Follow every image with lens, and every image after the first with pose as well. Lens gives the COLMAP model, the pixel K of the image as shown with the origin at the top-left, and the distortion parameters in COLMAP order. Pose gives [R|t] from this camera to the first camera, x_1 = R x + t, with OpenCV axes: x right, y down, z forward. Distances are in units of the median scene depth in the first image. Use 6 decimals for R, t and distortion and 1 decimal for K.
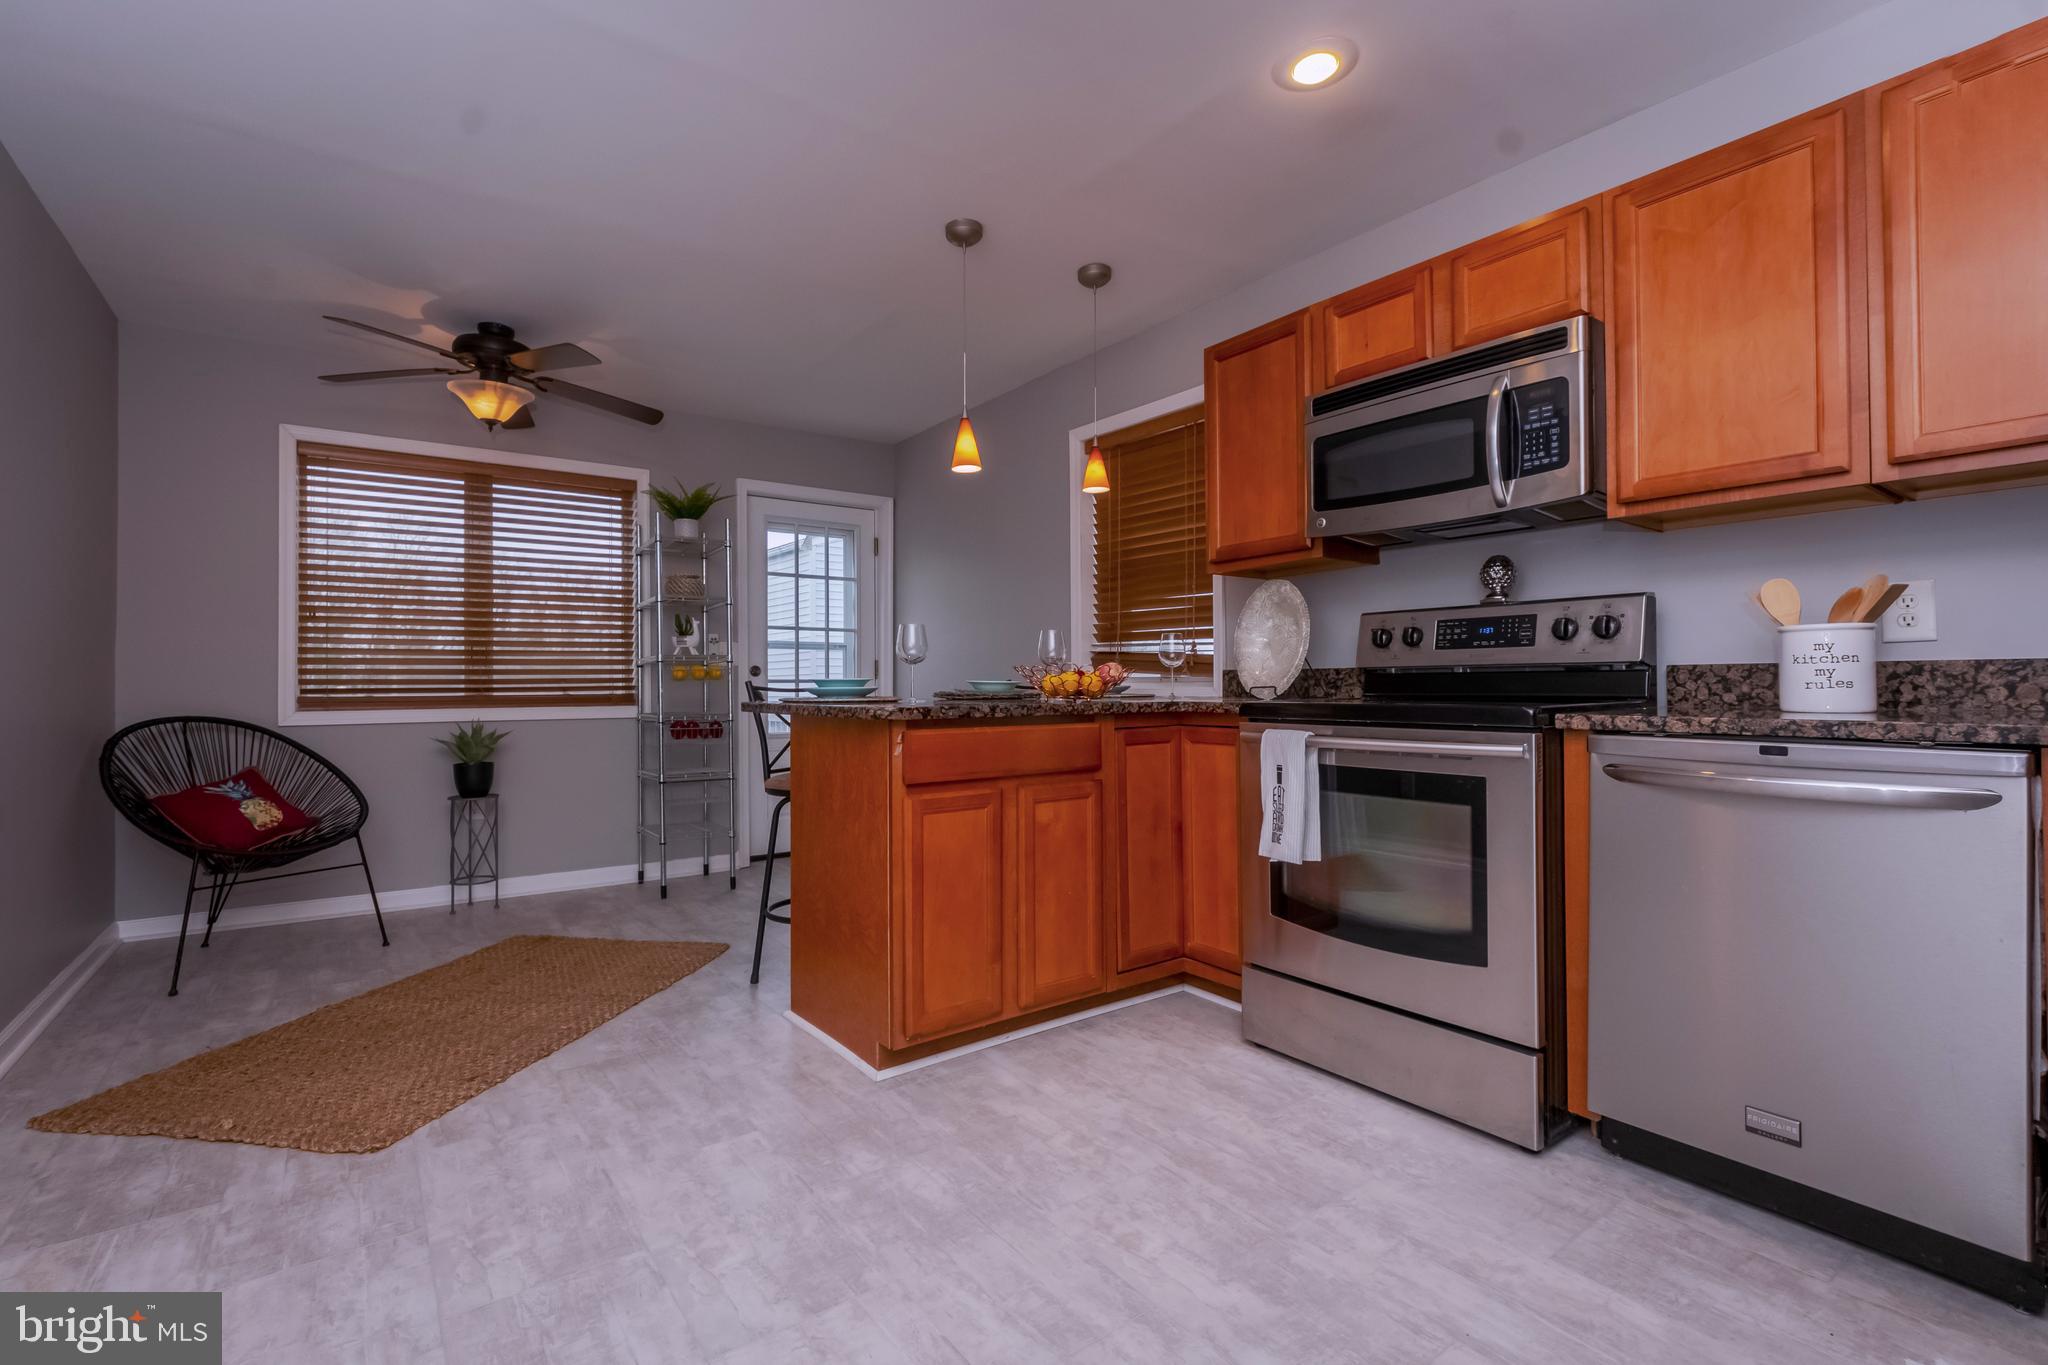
lens RADIAL K [[937.2, 0, 1018.6], [0, 937.2, 678.3], [0, 0, 1]] dist [0.000044, -0.001293]
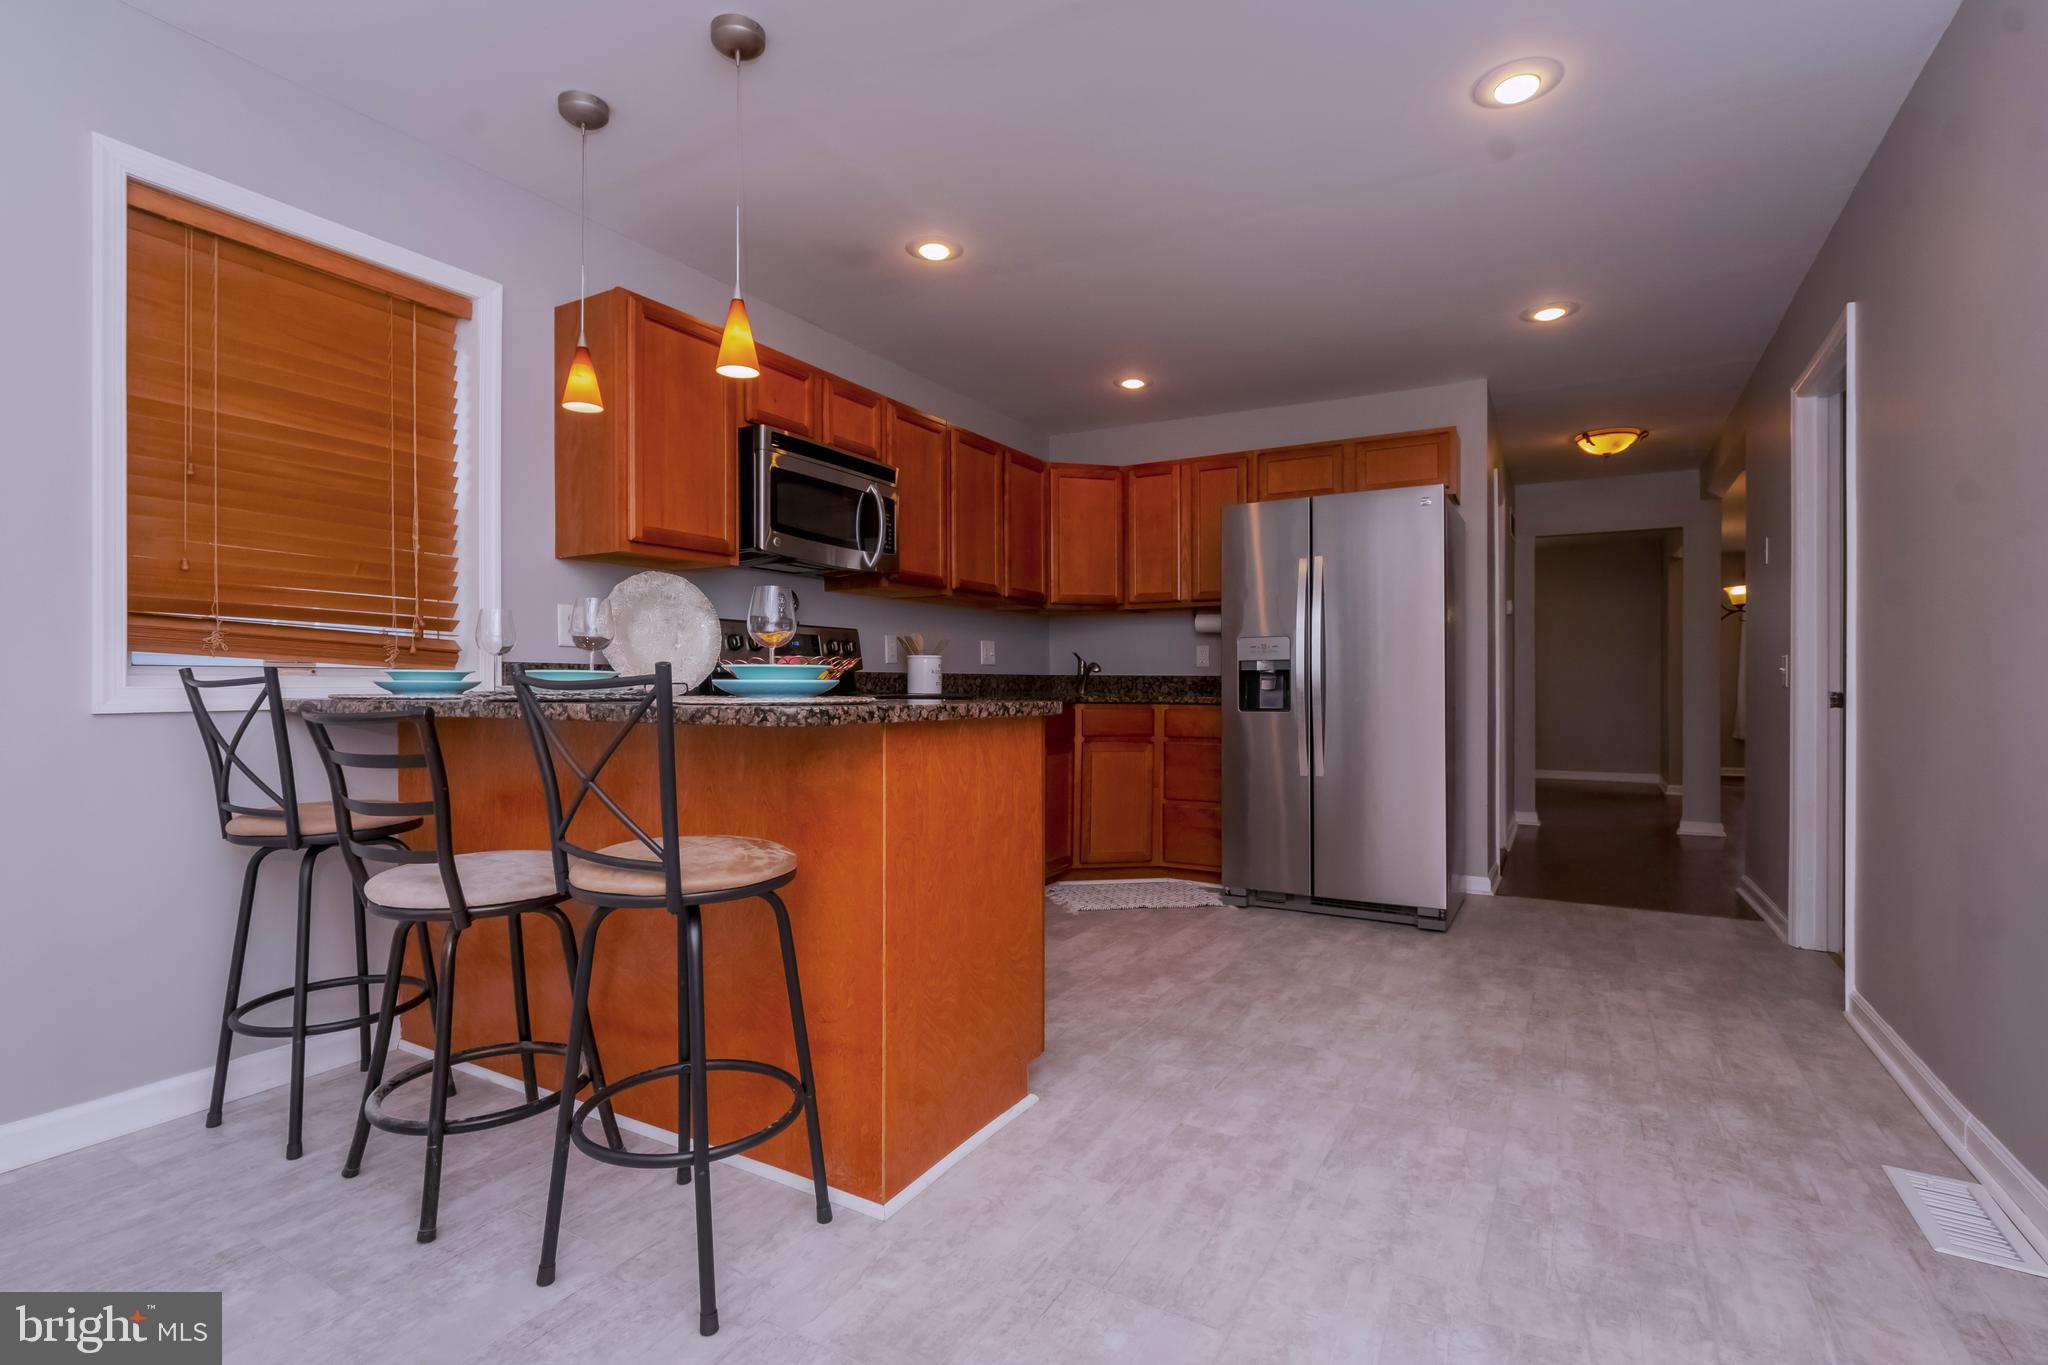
lens RADIAL K [[937.2, 0, 1027.2], [0, 937.2, 676.7], [0, 0, 1]] dist [0.000044, -0.001293]
pose [[-0.397504, 0.011942, 0.917523, -0.766110], [-0.004490, 0.999878, -0.014960, 0.014605], [-0.917589, -0.010067, -0.397402, 1.046726]]
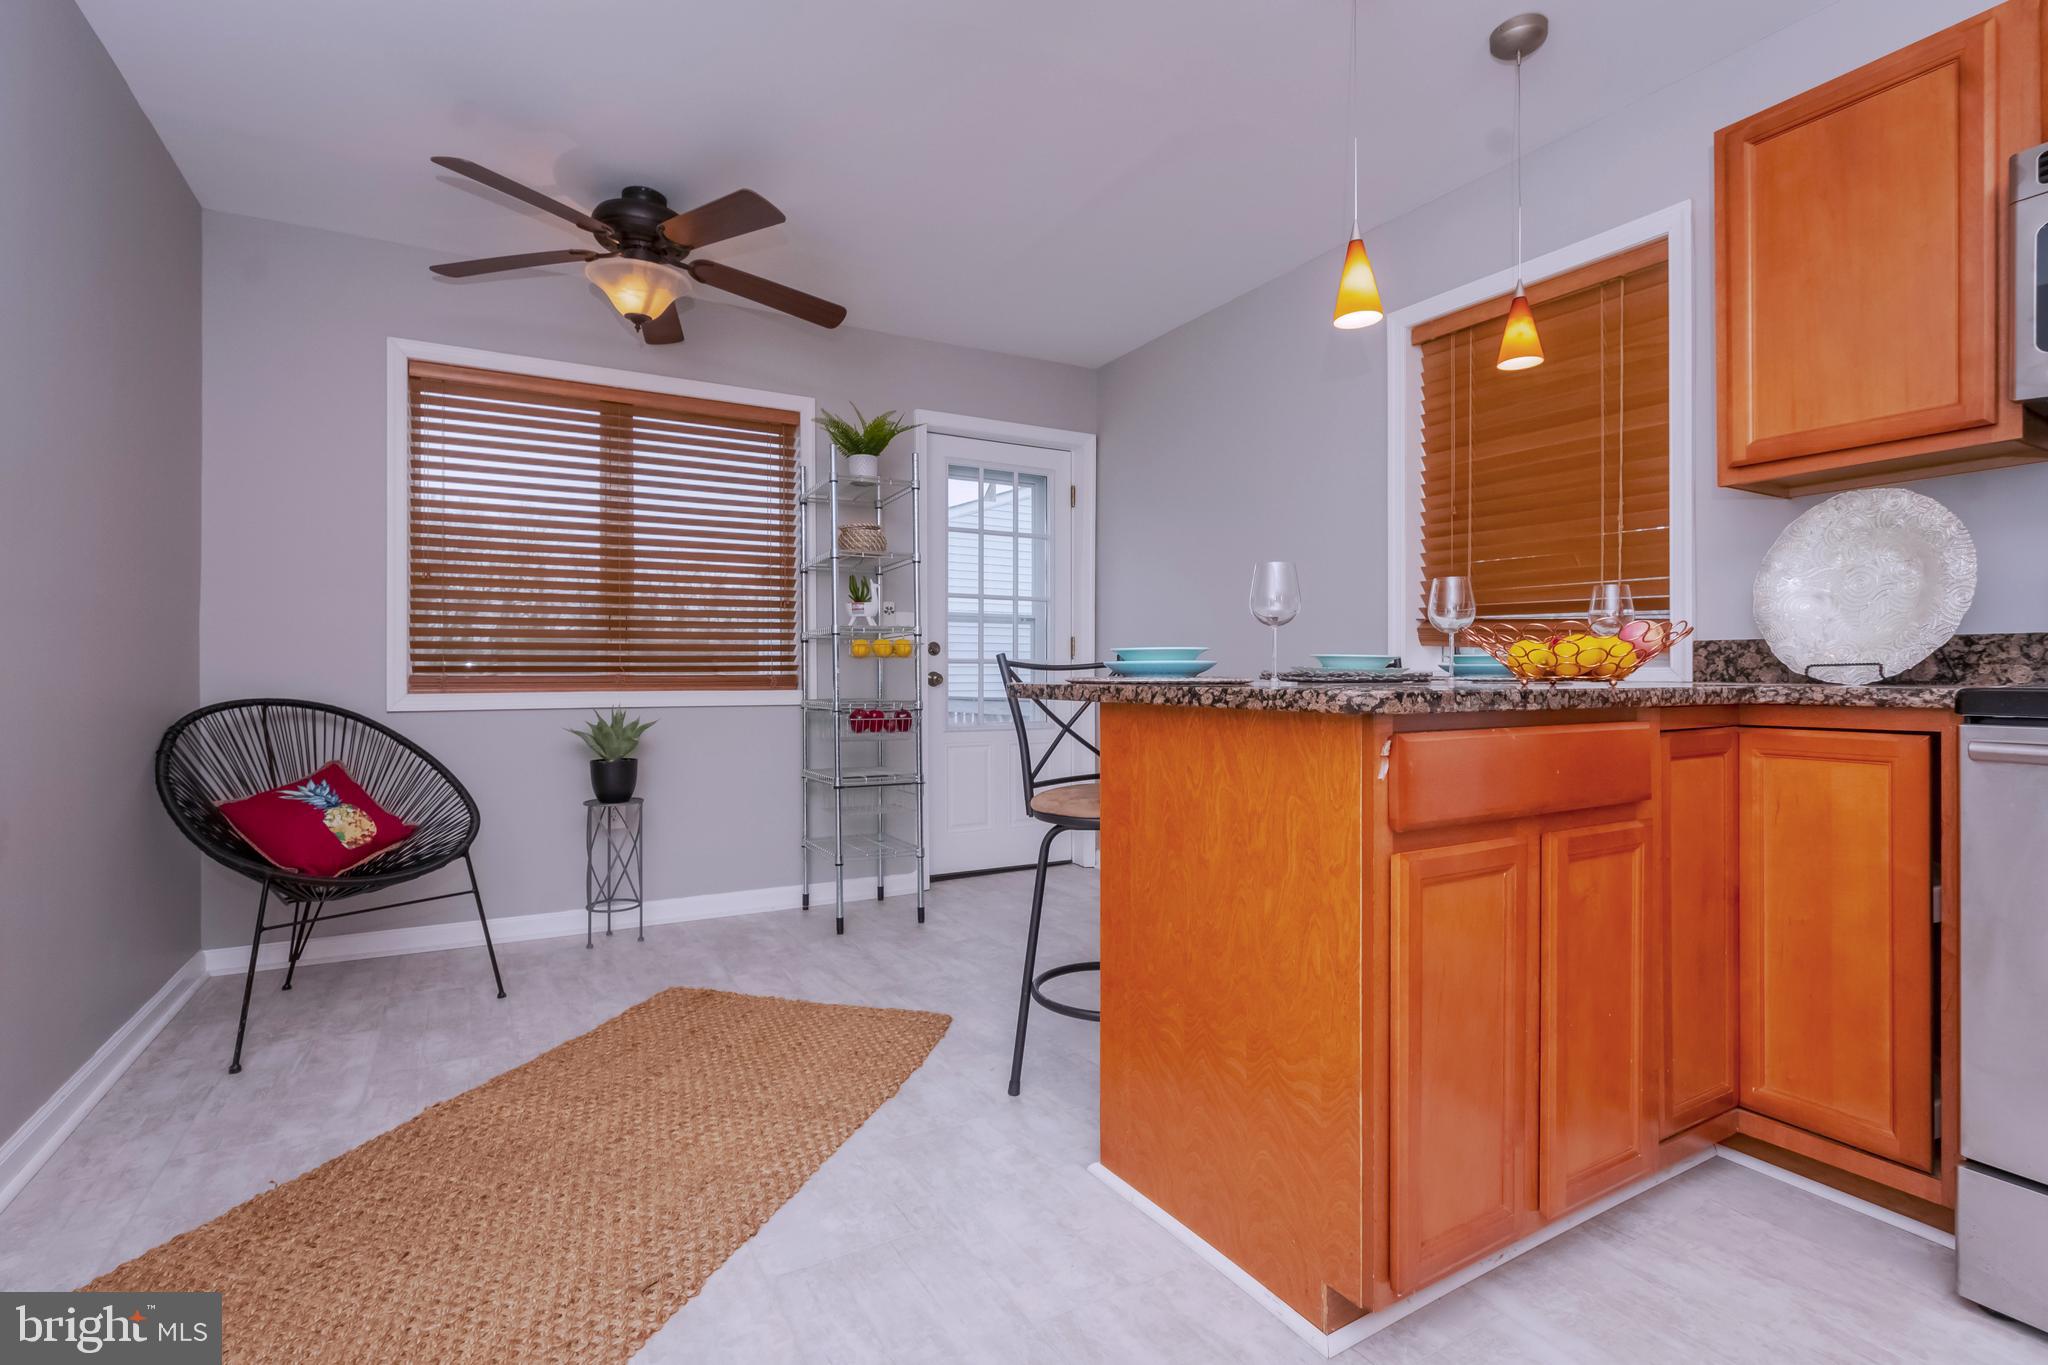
lens RADIAL K [[937.2, 0, 991.7], [0, 937.2, 678.7], [0, 0, 1]] dist [0.000044, -0.001293]
pose [[0.992894, 0.005852, -0.118857, -0.217321], [-0.004378, 0.999910, 0.012657, 0.012849], [0.118920, -0.012047, 0.992831, 0.319184]]
